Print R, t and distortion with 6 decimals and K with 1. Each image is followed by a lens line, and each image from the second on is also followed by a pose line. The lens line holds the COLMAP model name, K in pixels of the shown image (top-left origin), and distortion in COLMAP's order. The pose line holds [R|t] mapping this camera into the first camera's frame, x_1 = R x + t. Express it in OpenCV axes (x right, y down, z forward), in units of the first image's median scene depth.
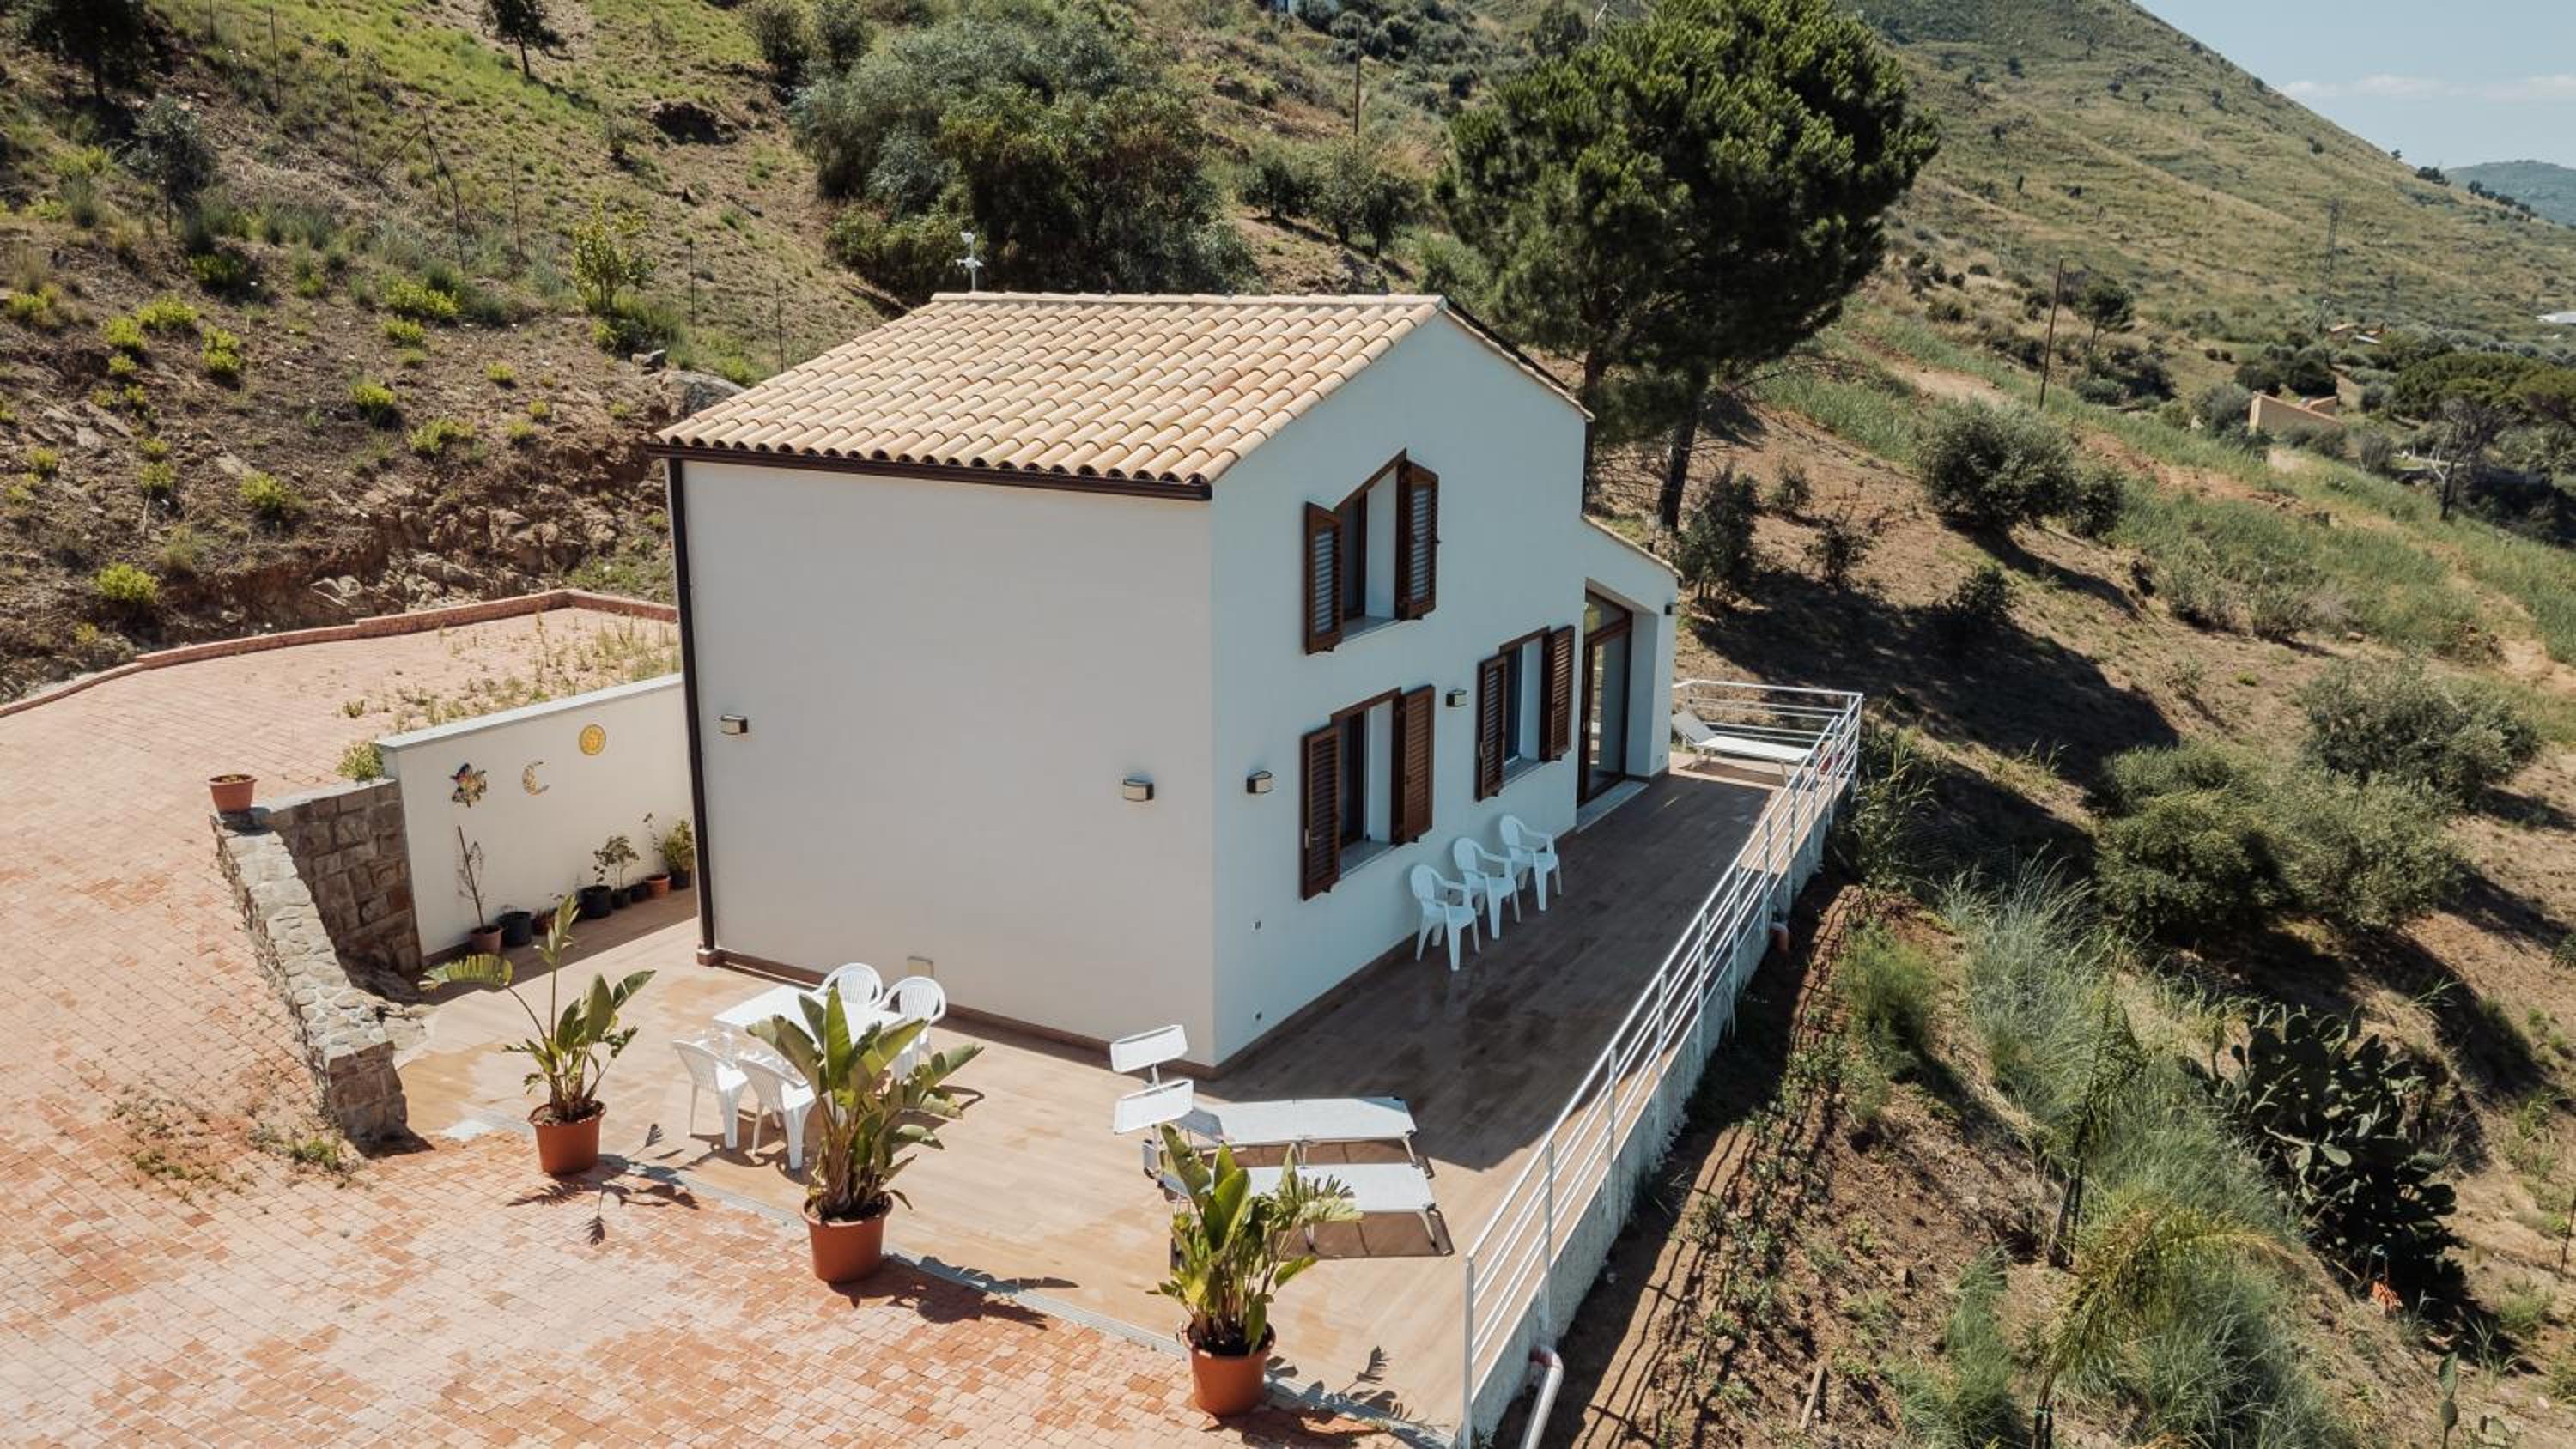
lens RADIAL K [[1820.9, 0, 1293.3], [0, 1820.9, 741.0], [0, 0, 1]] dist [0.059411, -0.046835]
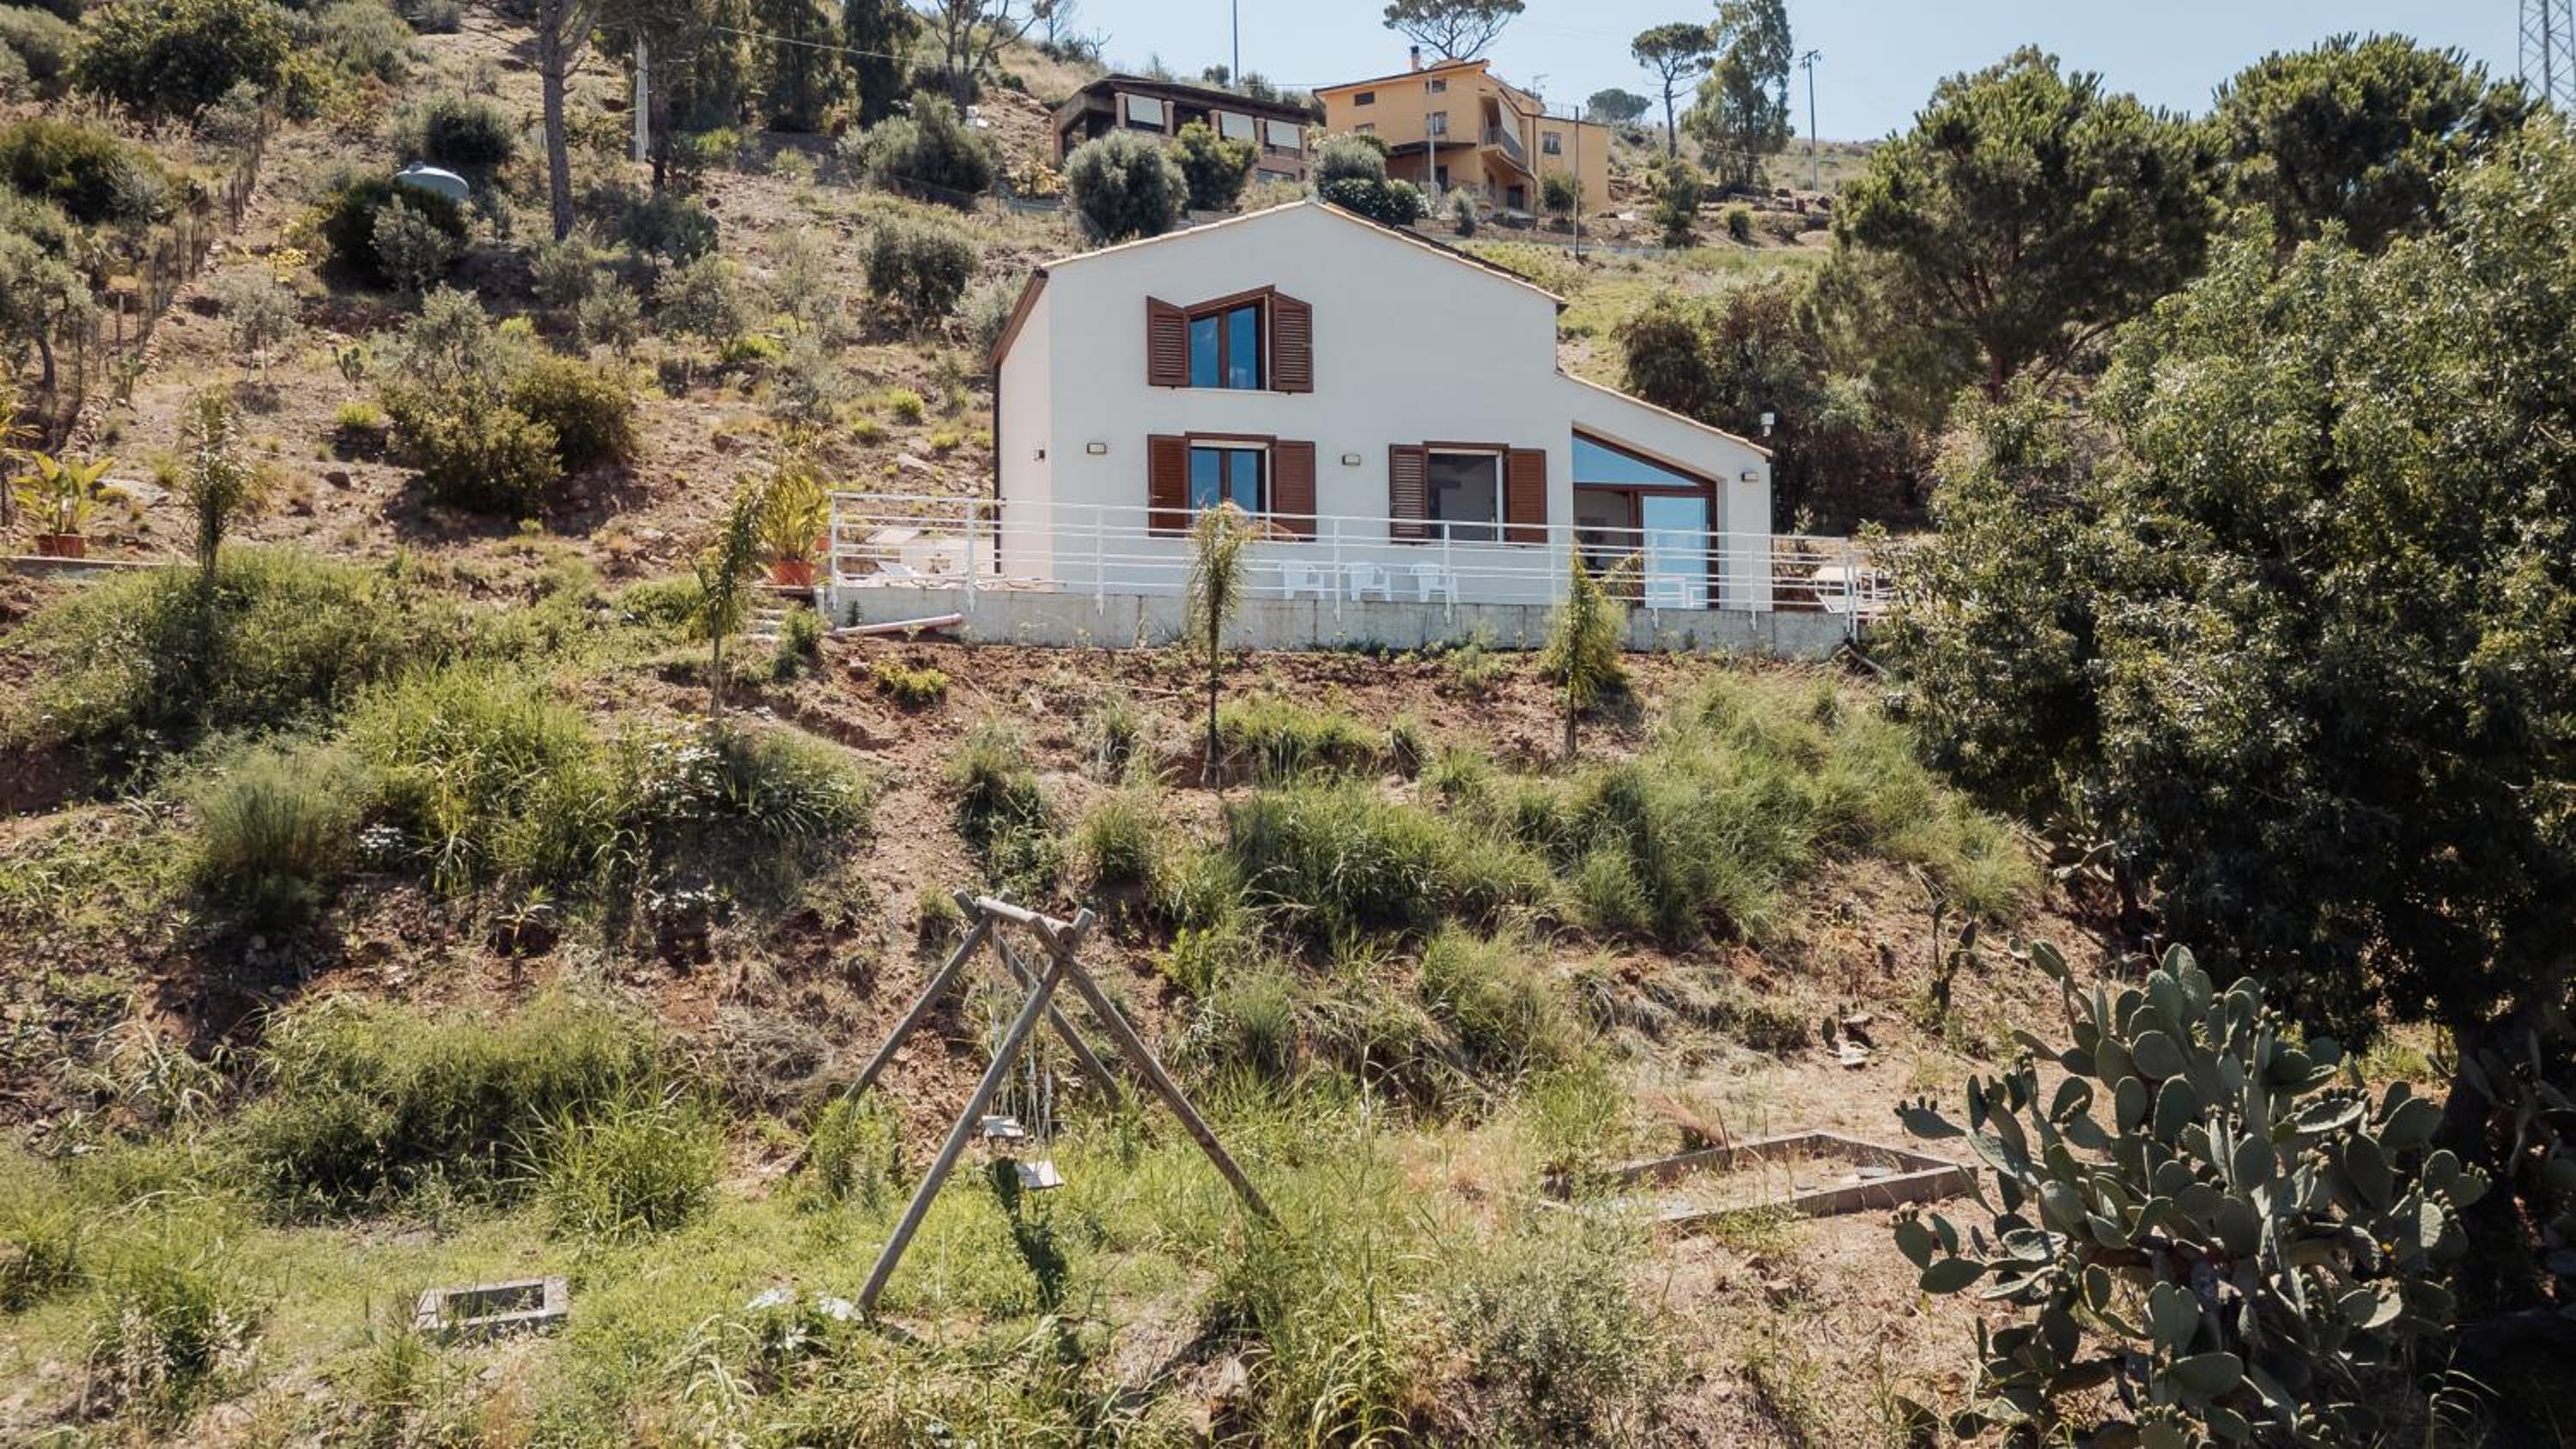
lens RADIAL K [[1820.9, 0, 1285.5], [0, 1820.9, 736.8], [0, 0, 1]] dist [0.059411, -0.046835]
pose [[0.723703, -0.027769, -0.689553, 0.820288], [-0.147315, 0.969943, -0.193671, 0.377724], [0.674205, 0.241742, 0.697860, -0.022270]]
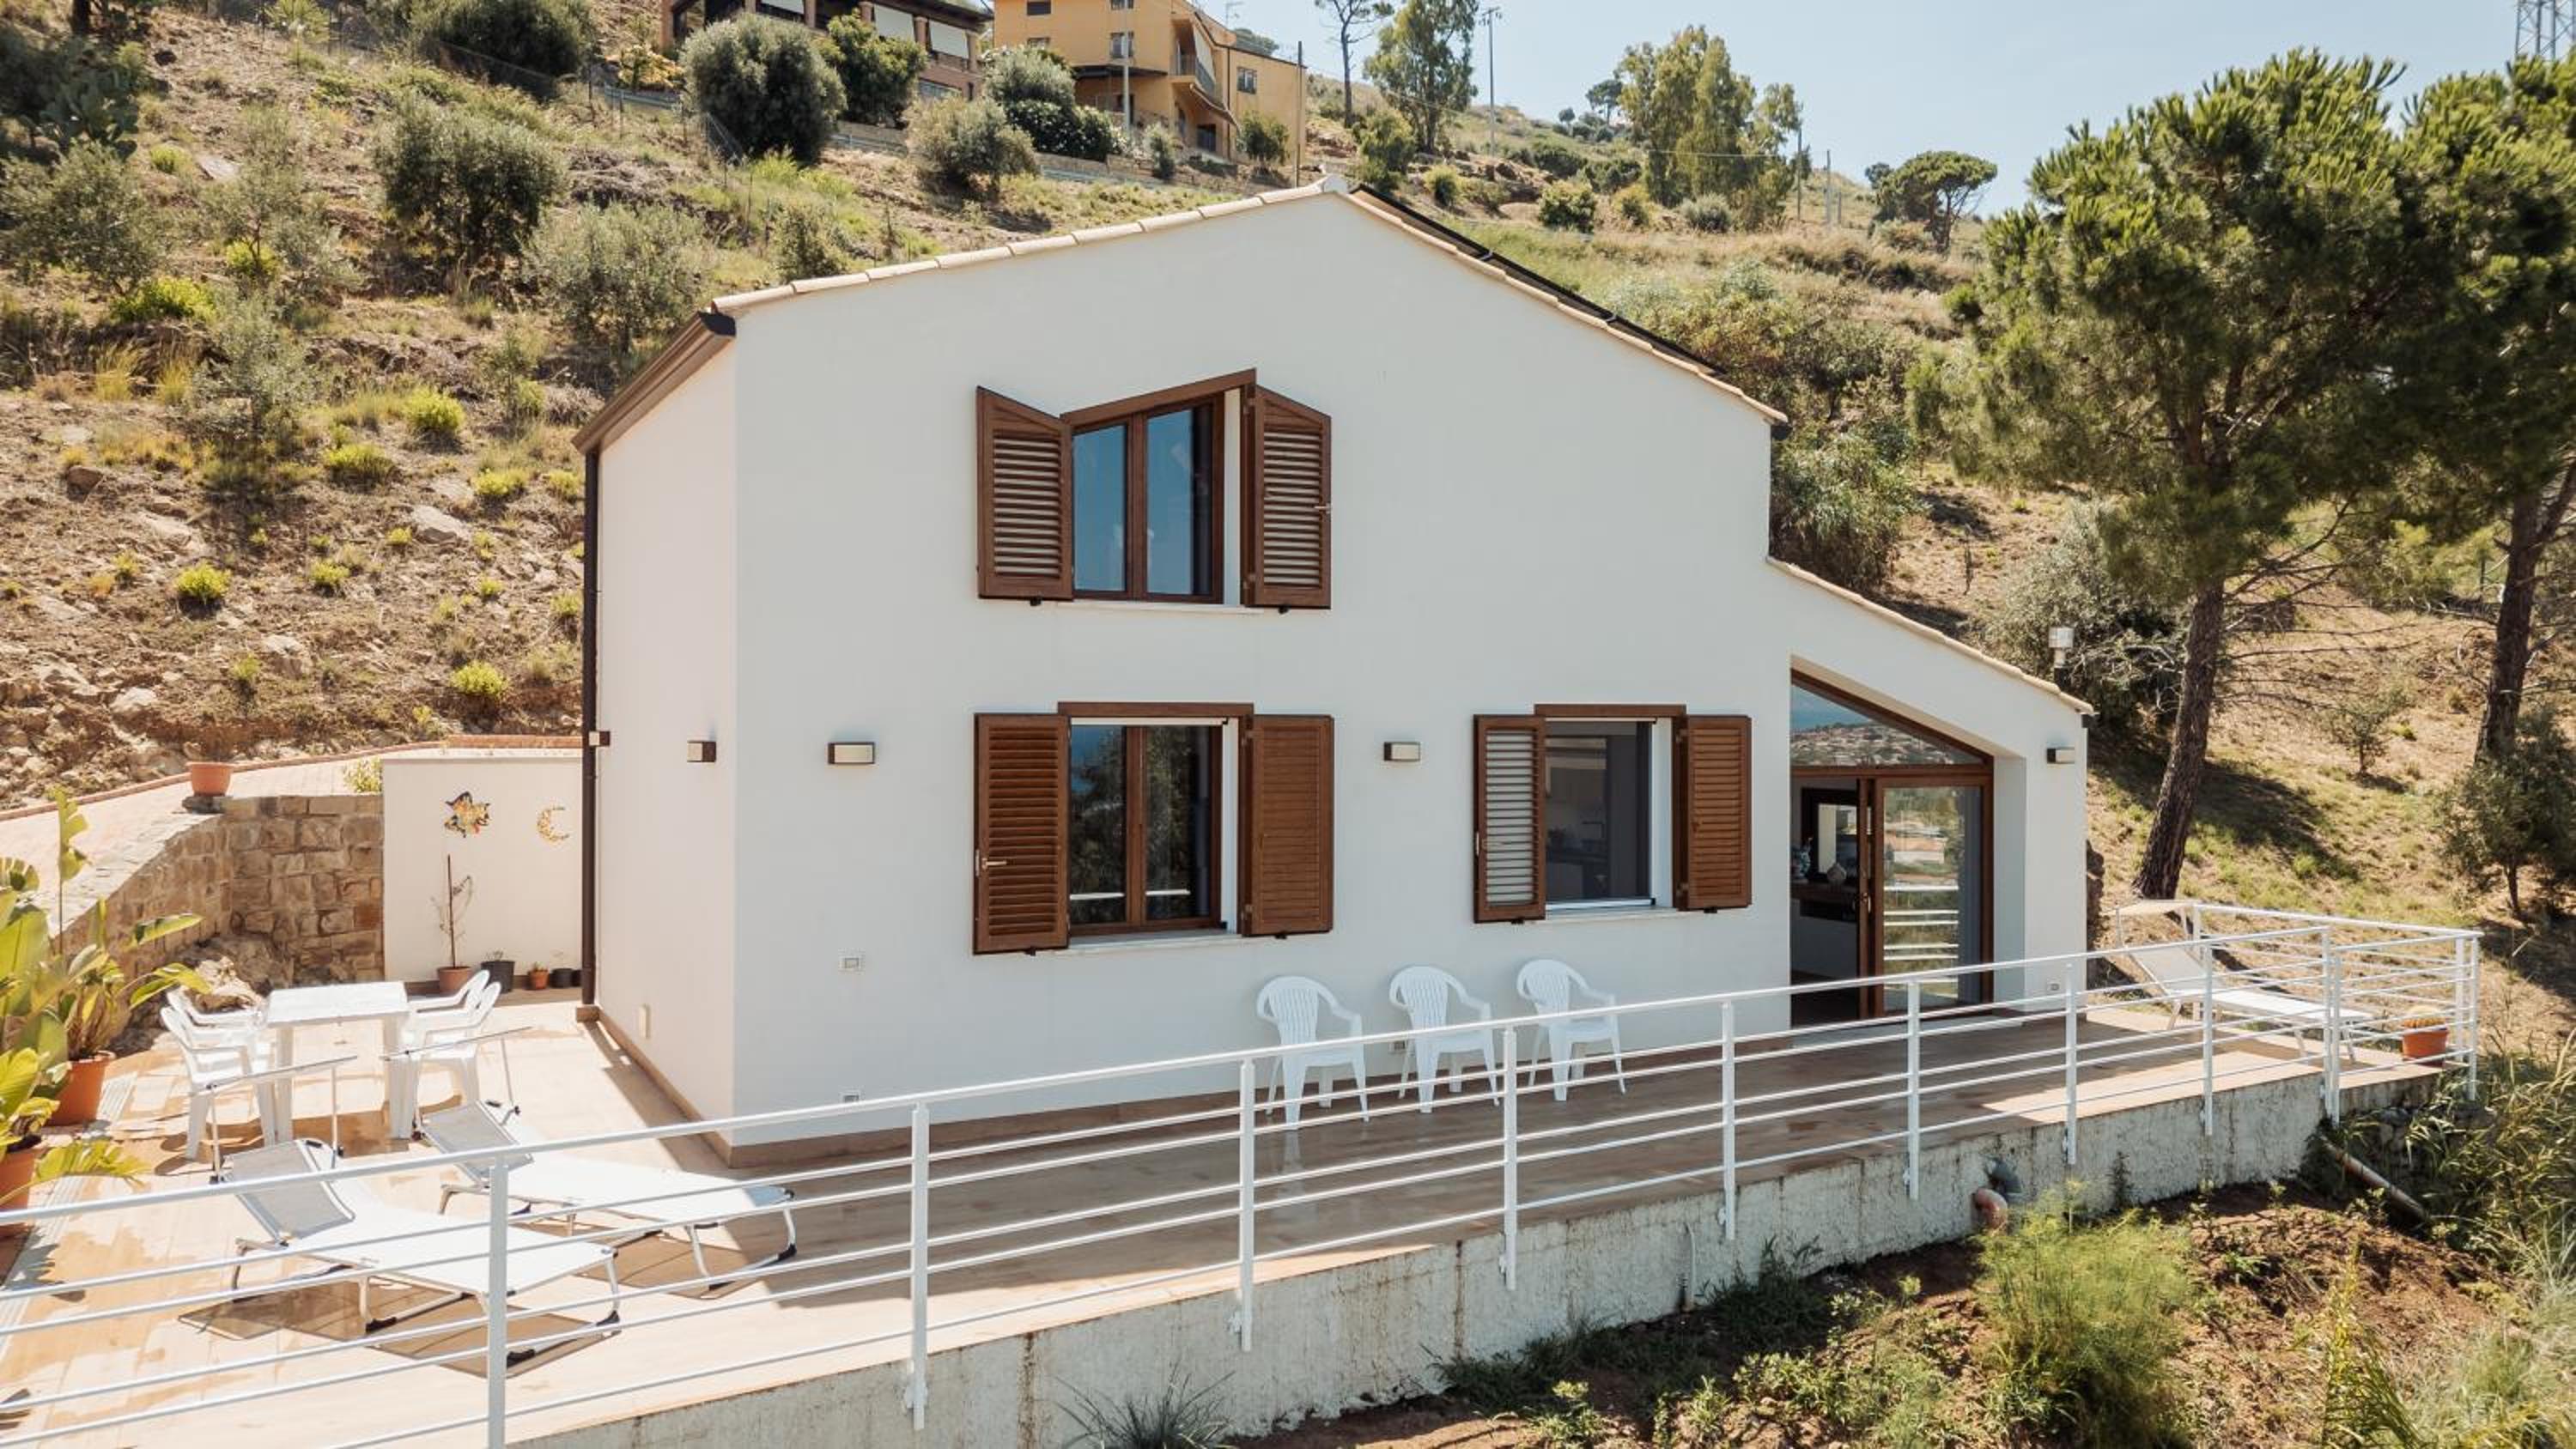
lens RADIAL K [[1820.9, 0, 1268.2], [0, 1820.9, 714.9], [0, 0, 1]] dist [0.059411, -0.046835]
pose [[0.848181, 0.006120, -0.529672, 0.315606], [-0.129980, 0.971767, -0.196914, 0.081080], [0.513512, 0.235865, 0.825029, 0.300366]]
